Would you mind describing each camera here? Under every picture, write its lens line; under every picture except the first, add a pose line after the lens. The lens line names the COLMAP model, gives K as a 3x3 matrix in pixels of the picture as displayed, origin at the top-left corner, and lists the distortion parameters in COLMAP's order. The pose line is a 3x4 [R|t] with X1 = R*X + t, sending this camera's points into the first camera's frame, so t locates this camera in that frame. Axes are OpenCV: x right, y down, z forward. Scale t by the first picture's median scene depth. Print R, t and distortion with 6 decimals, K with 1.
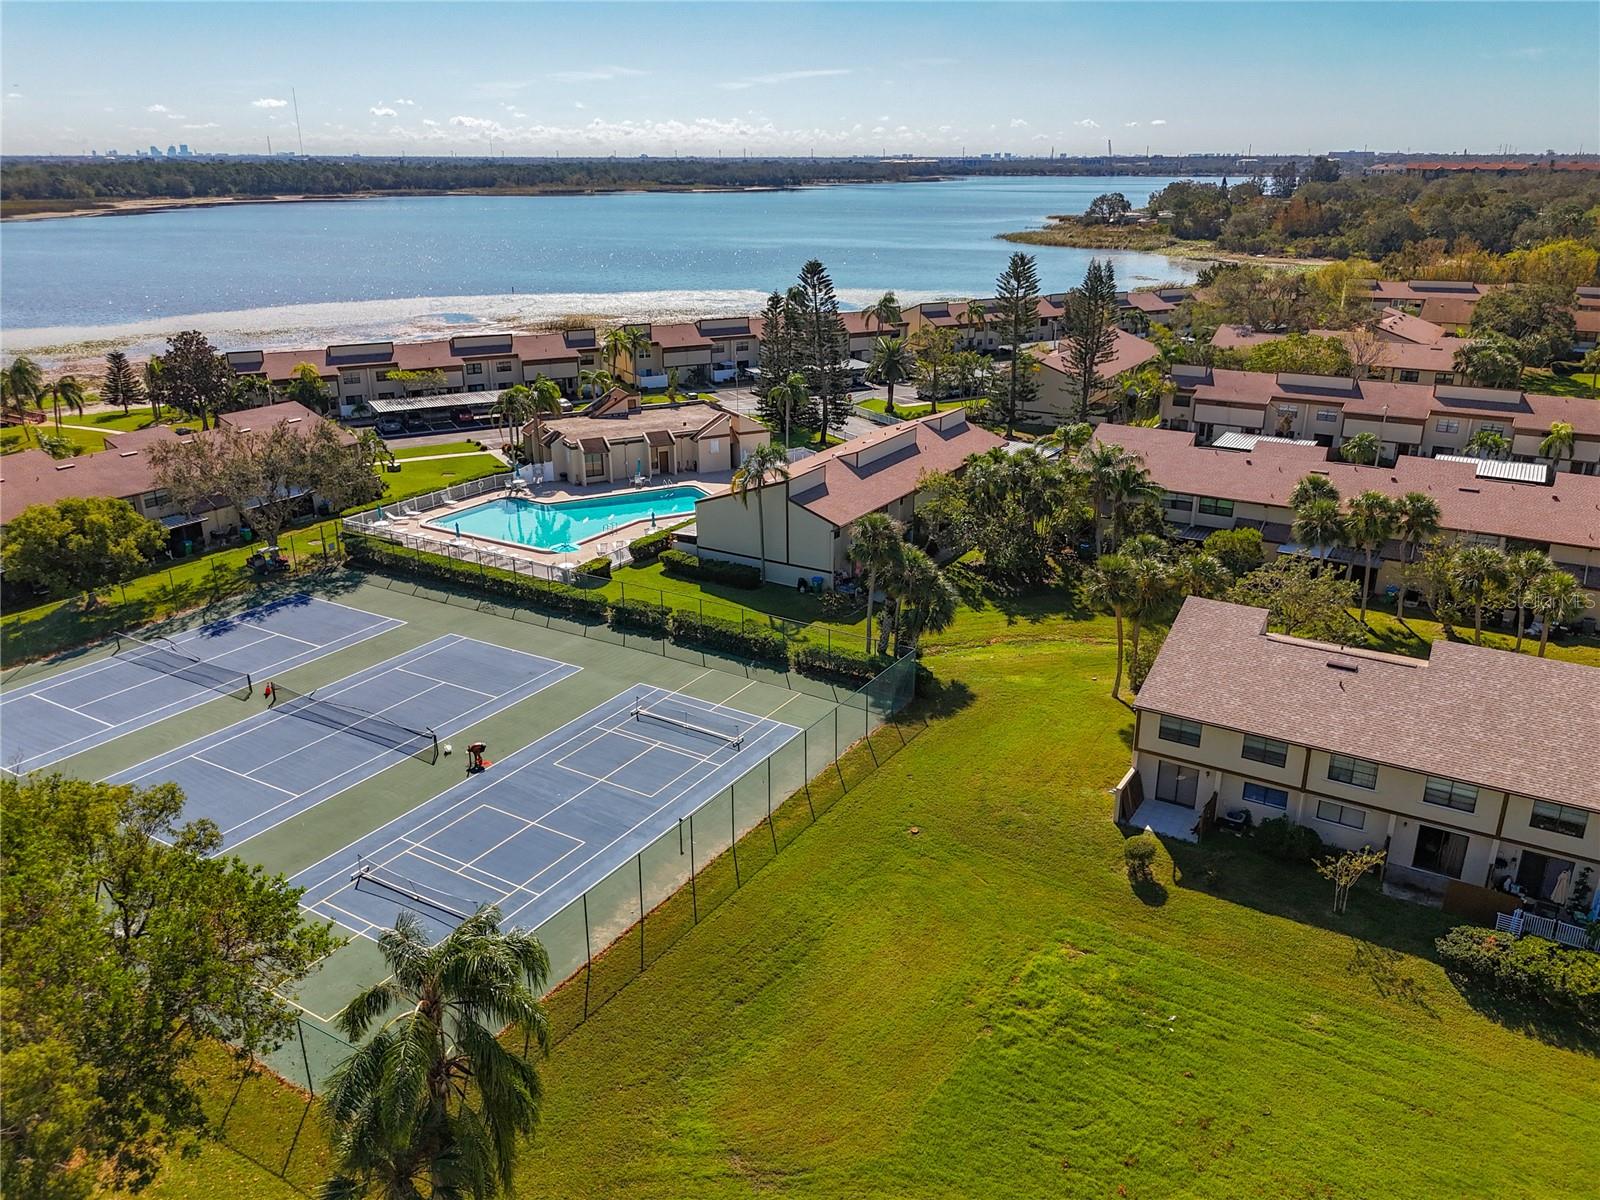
lens RADIAL K [[1192.2, 0, 800.2], [0, 1192.2, 593.5], [0, 0, 1]] dist [0.062165, -0.065979]
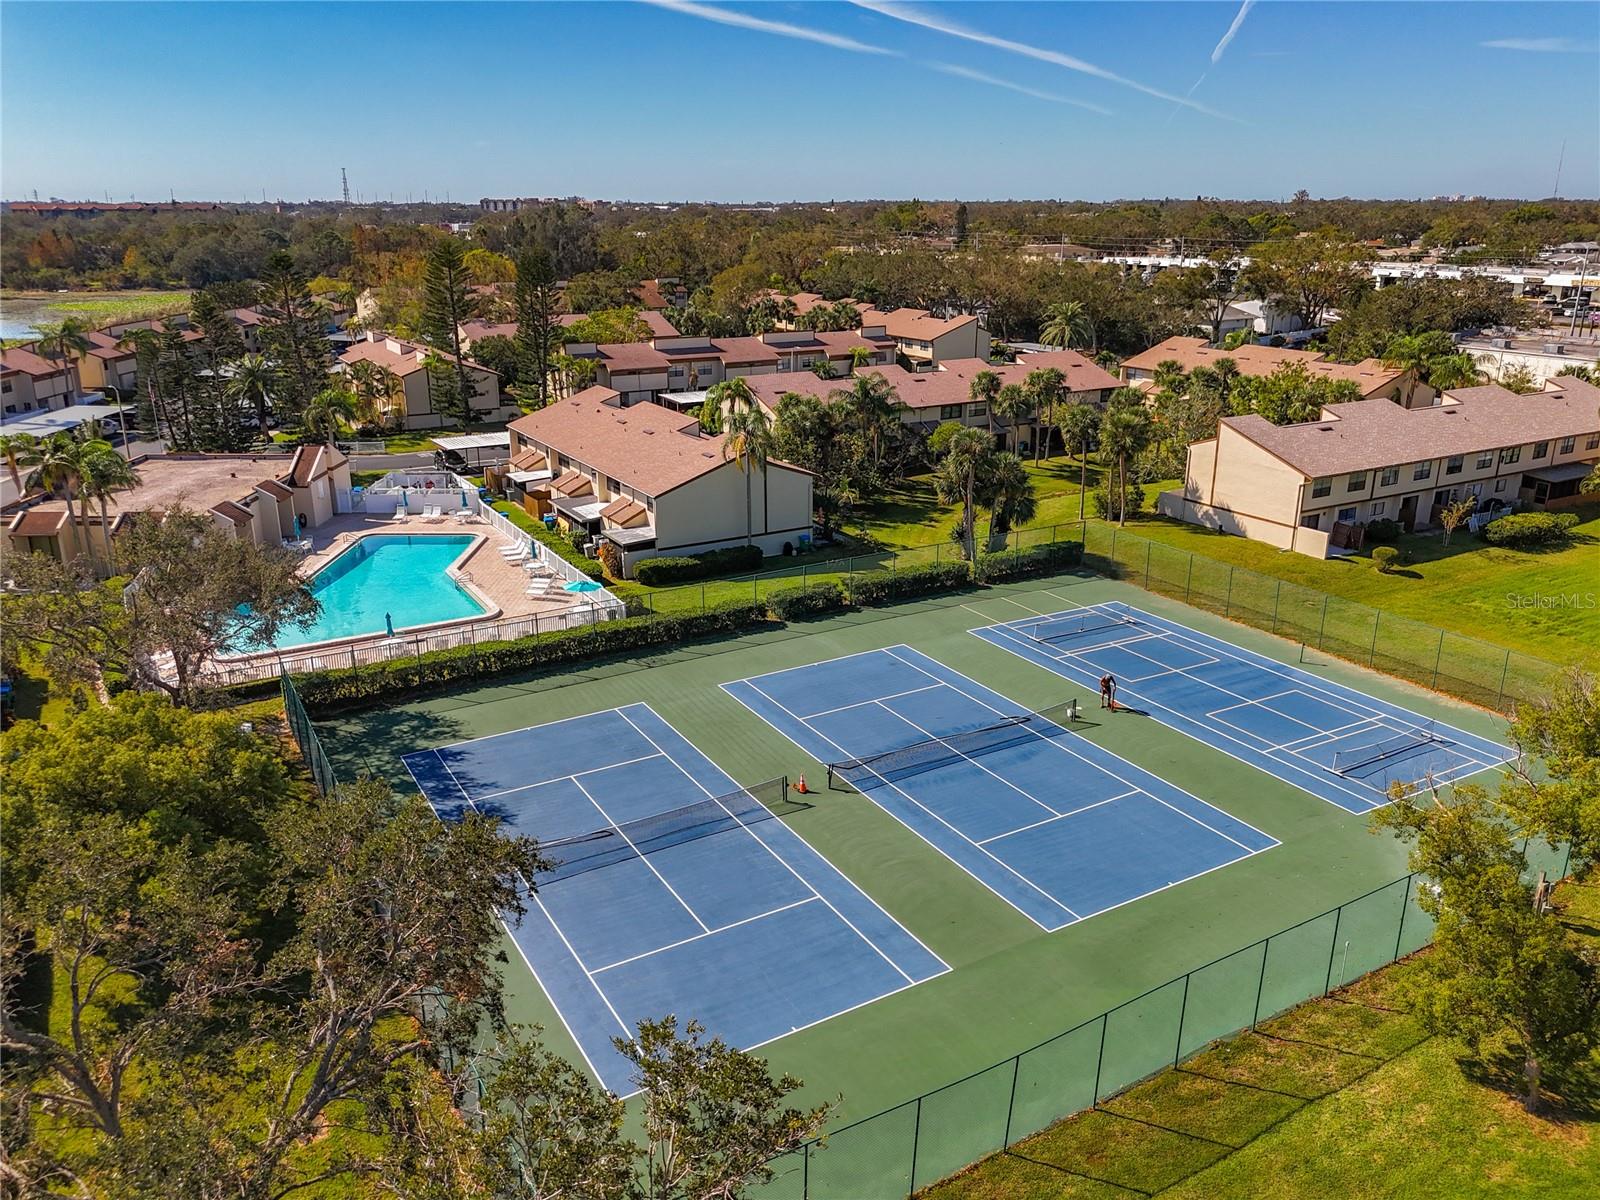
lens RADIAL K [[1192.2, 0, 800.2], [0, 1192.2, 593.5], [0, 0, 1]] dist [0.062165, -0.065979]
pose [[0.473948, -0.267162, 0.839046, -0.763317], [0.301160, 0.944581, 0.130651, -0.090804], [-0.827452, 0.190765, 0.528140, 0.463499]]
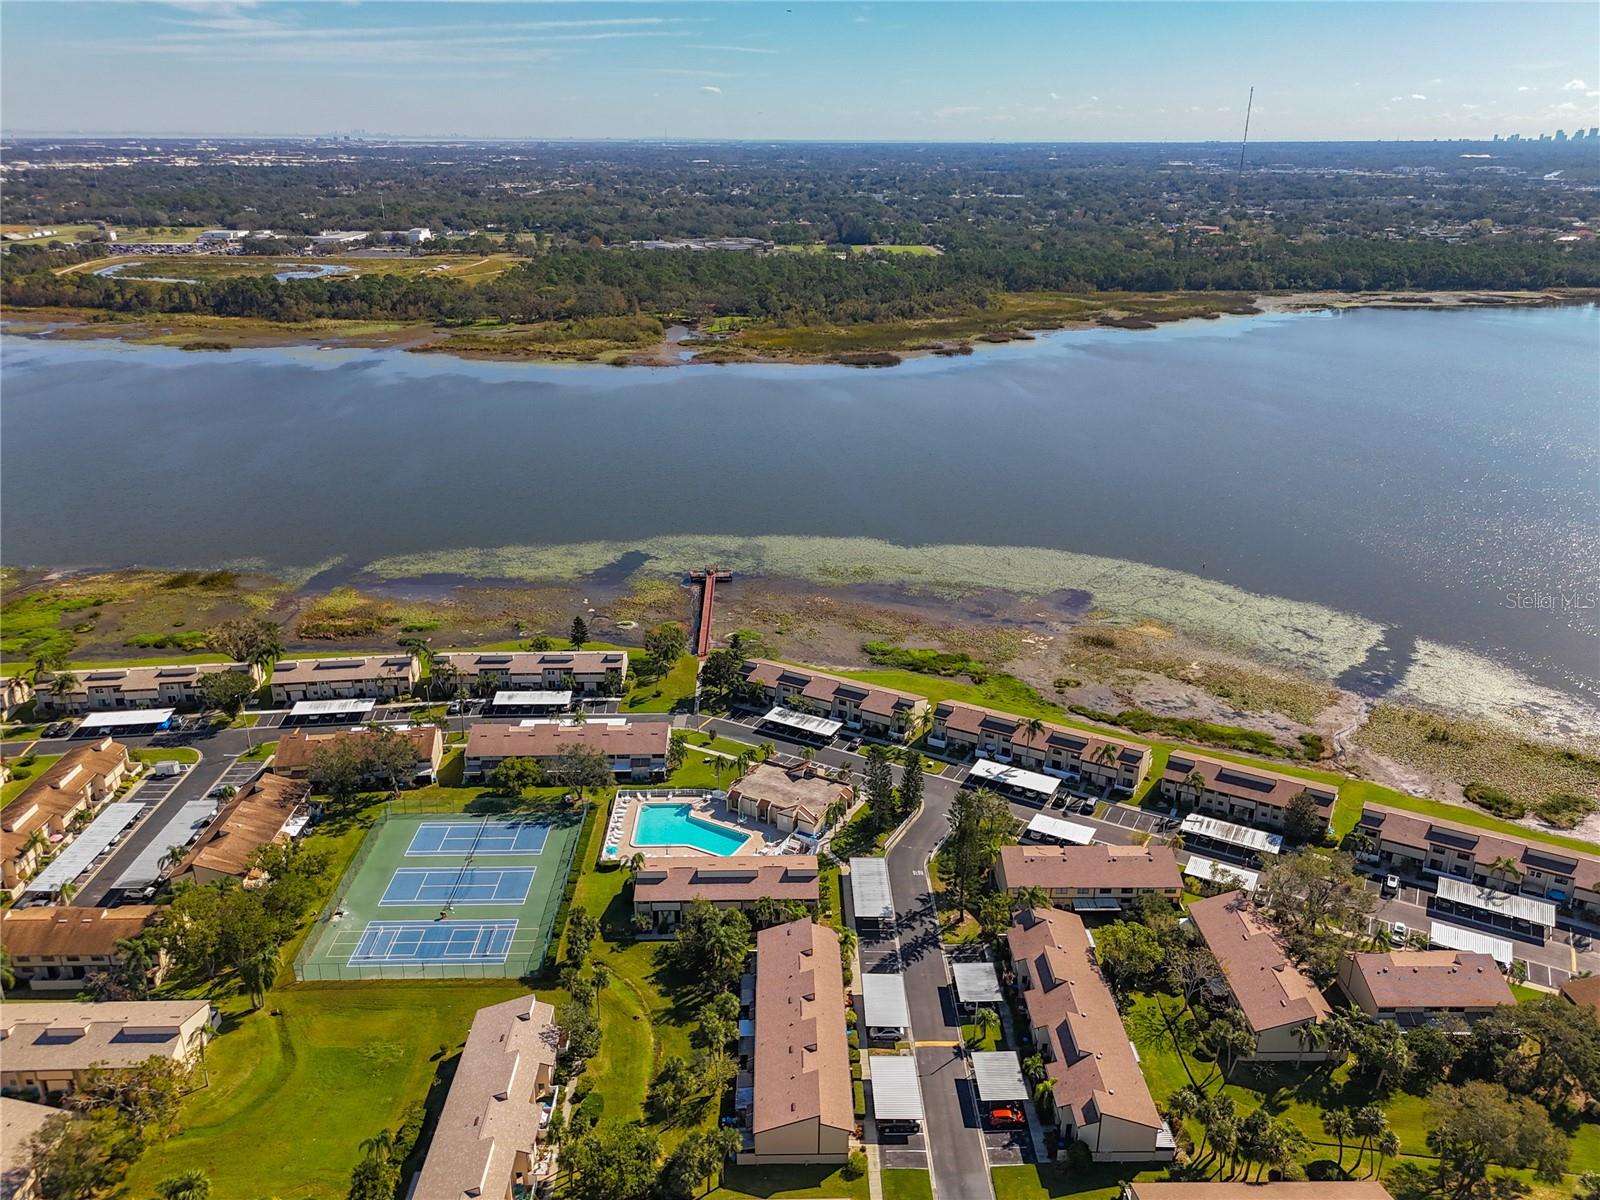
lens RADIAL K [[1187.0, 0, 798.5], [0, 1187.0, 603.8], [0, 0, 1]] dist [0.070835, -0.055057]
pose [[0.537876, 0.310665, -0.783694, 1.717228], [-0.291603, 0.940800, 0.172807, -1.018097], [0.790985, 0.135579, 0.596625, -0.212691]]
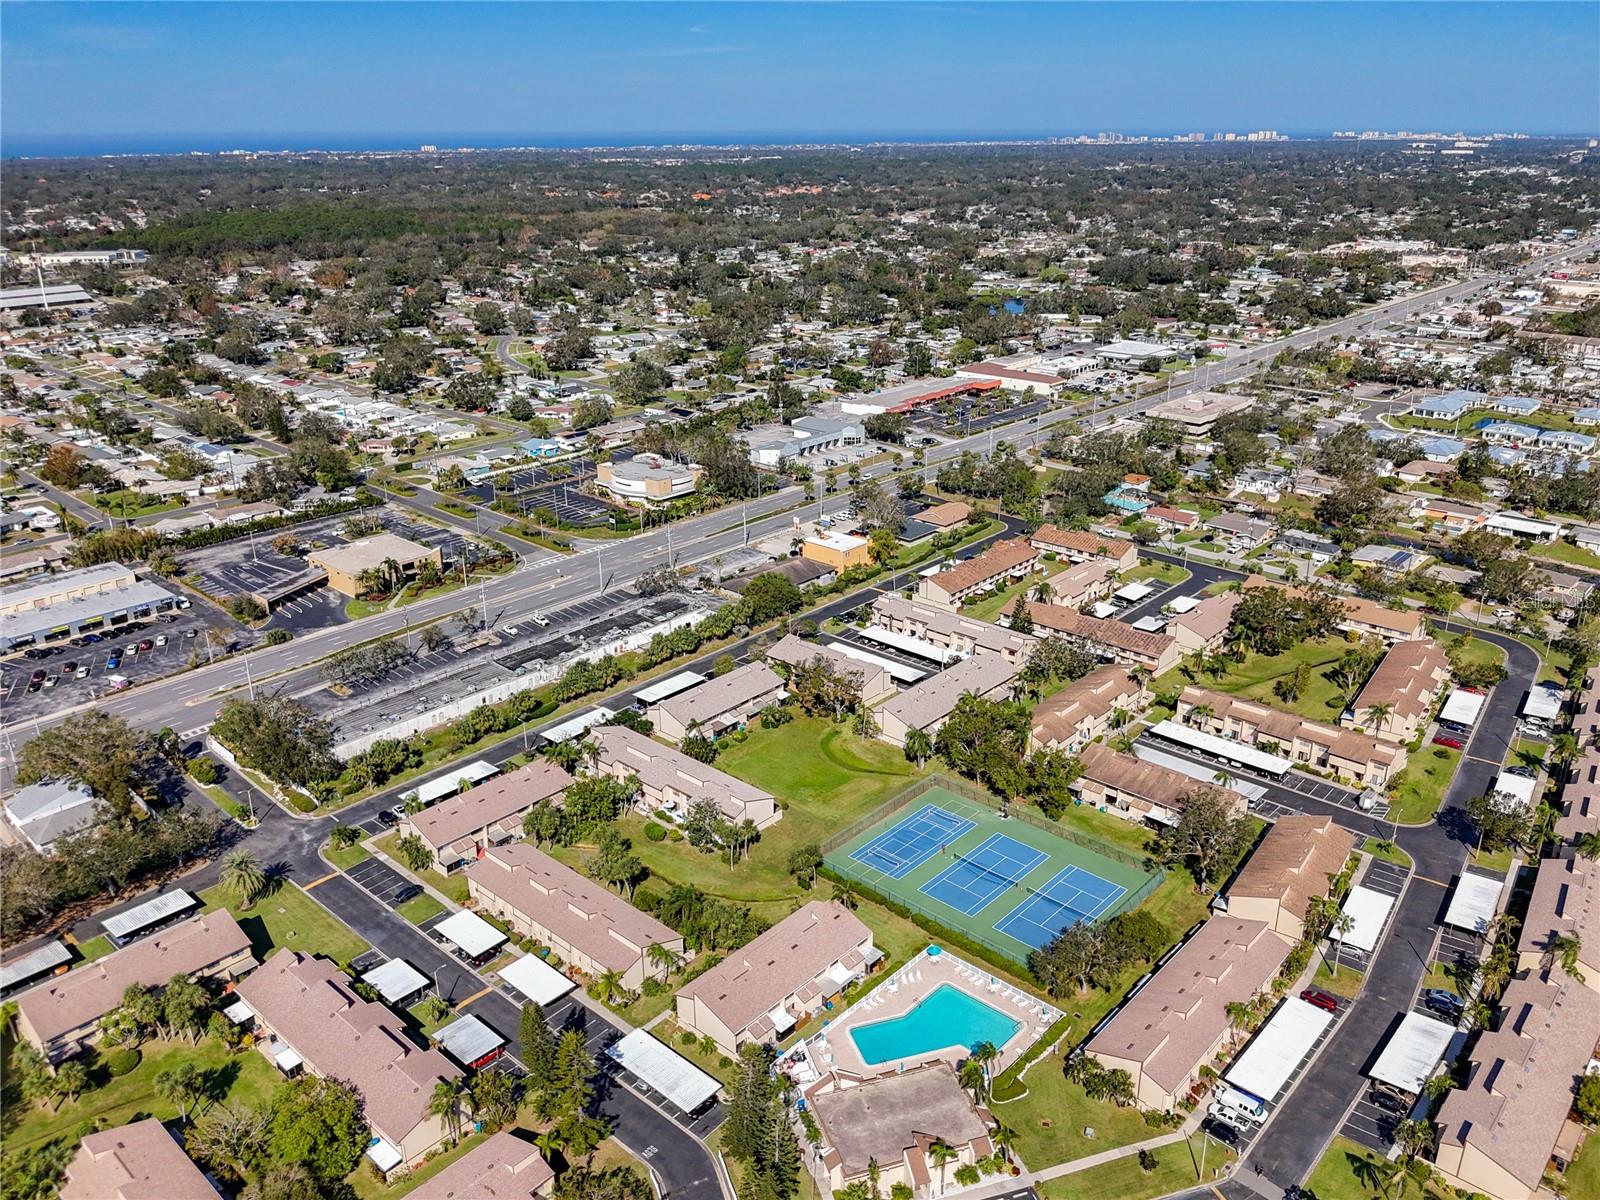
lens RADIAL K [[1204.2, 0, 800.0], [0, 1204.2, 600.0], [0, 0, 1]] dist [0.051585, -0.072530]
pose [[-0.982501, -0.059114, 0.176628, -0.297886], [0.072008, 0.754009, 0.652905, -1.873028], [-0.171775, 0.654199, -0.736558, 2.157842]]
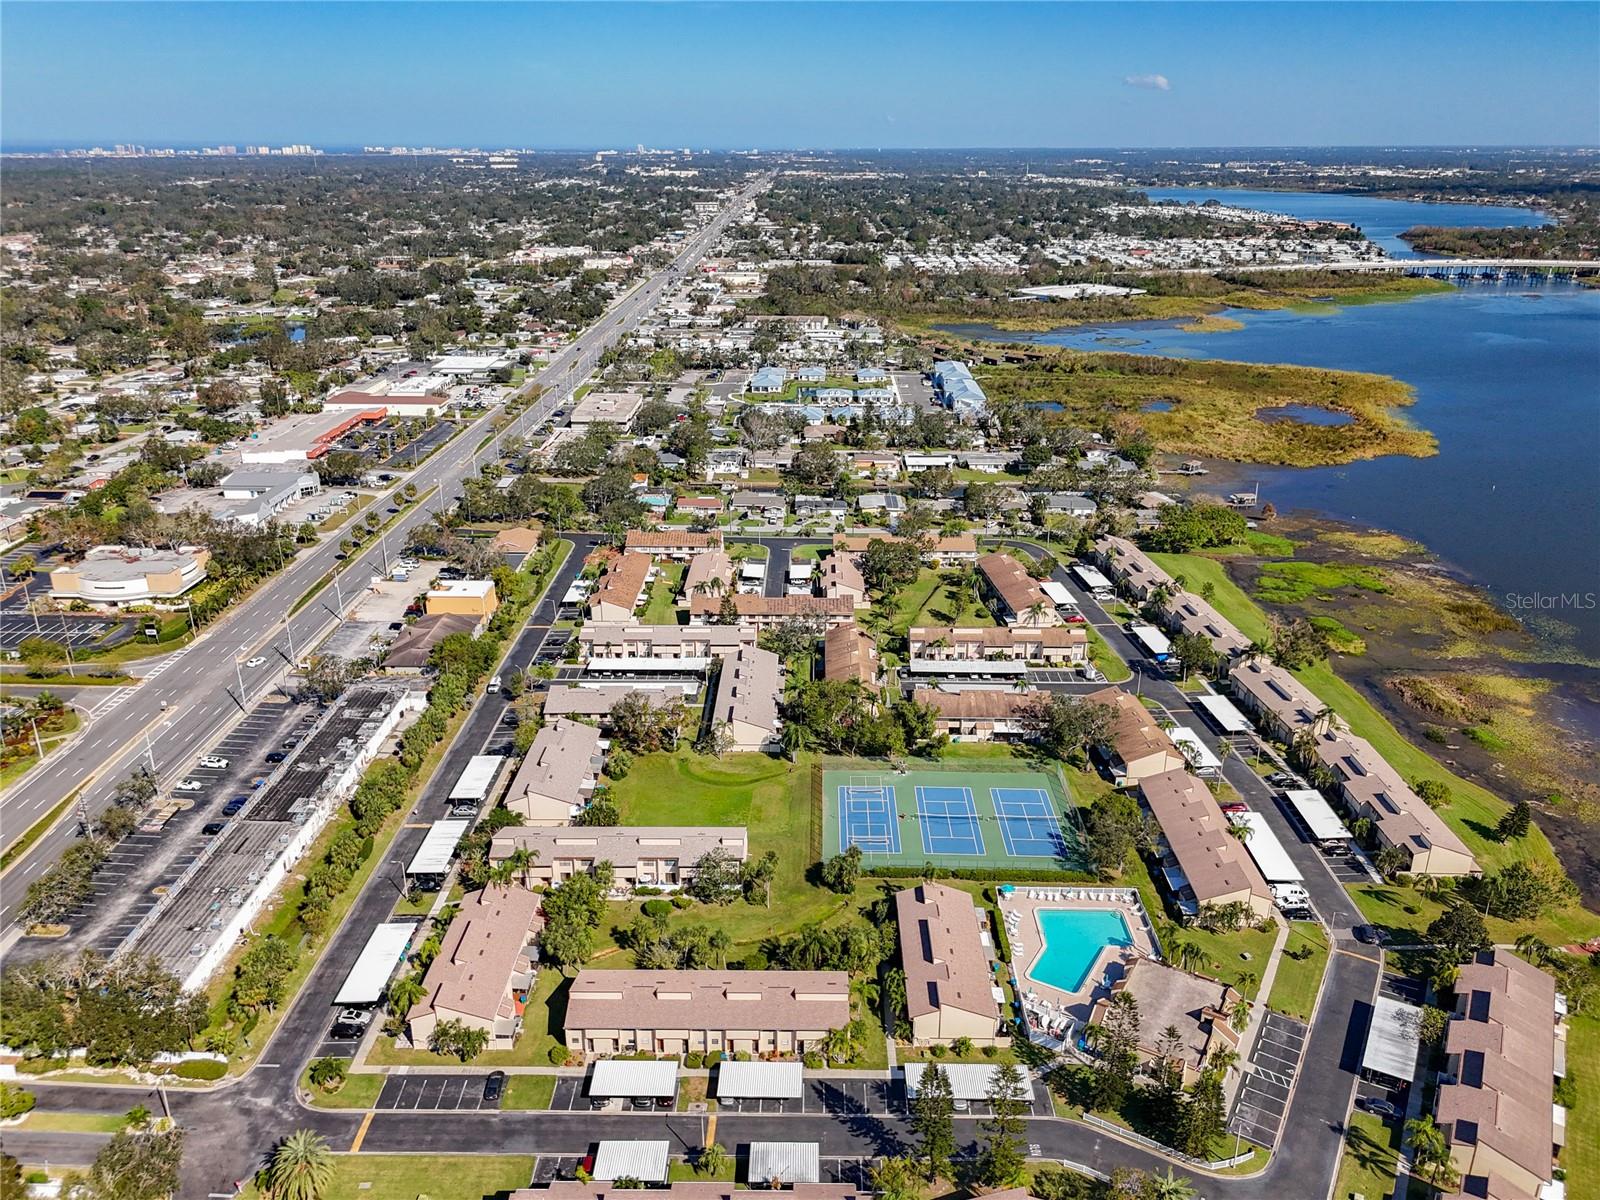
lens RADIAL K [[1192.2, 0, 800.2], [0, 1192.2, 593.5], [0, 0, 1]] dist [0.062165, -0.065979]
pose [[-0.859717, 0.180607, -0.477774, 1.143353], [-0.174248, 0.775576, 0.606728, -1.797537], [0.480130, 0.604865, -0.635306, 1.902749]]
